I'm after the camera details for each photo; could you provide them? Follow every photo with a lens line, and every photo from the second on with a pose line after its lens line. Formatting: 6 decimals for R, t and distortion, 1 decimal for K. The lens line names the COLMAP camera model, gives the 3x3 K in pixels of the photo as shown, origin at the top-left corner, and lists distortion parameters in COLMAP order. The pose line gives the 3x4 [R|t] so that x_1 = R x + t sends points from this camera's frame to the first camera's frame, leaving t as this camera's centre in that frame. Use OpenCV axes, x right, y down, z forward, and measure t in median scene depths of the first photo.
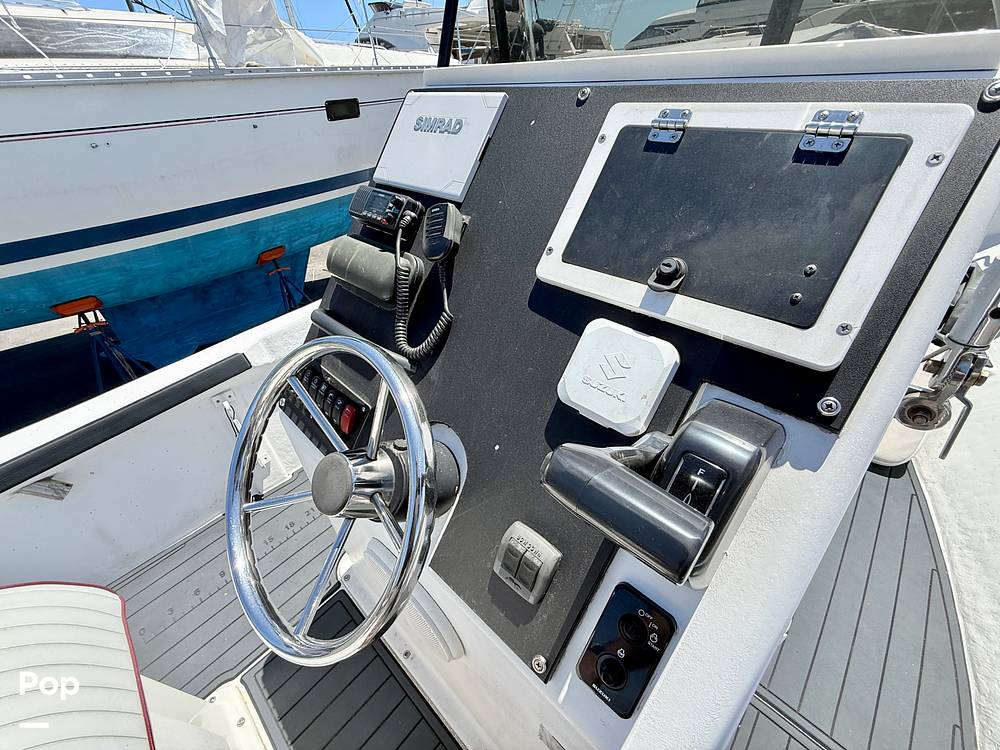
lens RADIAL K [[396.9, 0, 494.5], [0, 396.9, 369.7], [0, 0, 1]] dist [-0.001627, 0.000515]
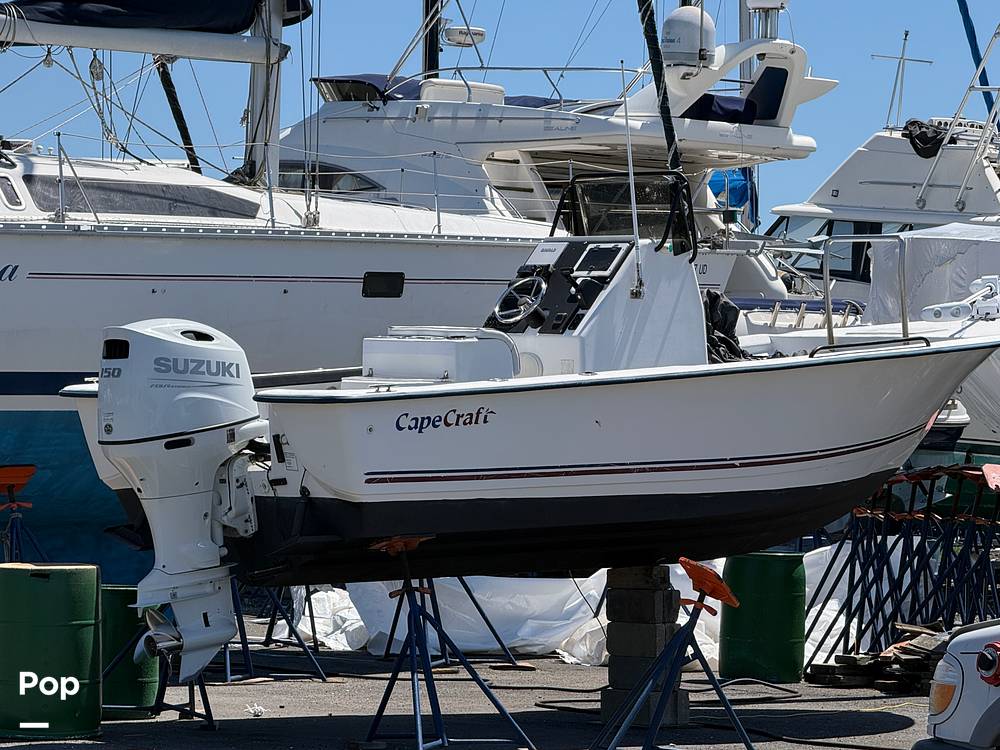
lens RADIAL K [[3991.7, 0, 500.0], [0, 3991.7, 375.0], [0, 0, 1]] dist [0.160478, 2.272893]
pose [[0.994199, 0.046561, -0.096959, 0.464343], [-0.094499, 0.808658, -0.580640, 3.332196], [0.051372, 0.586434, 0.808366, -4.306923]]
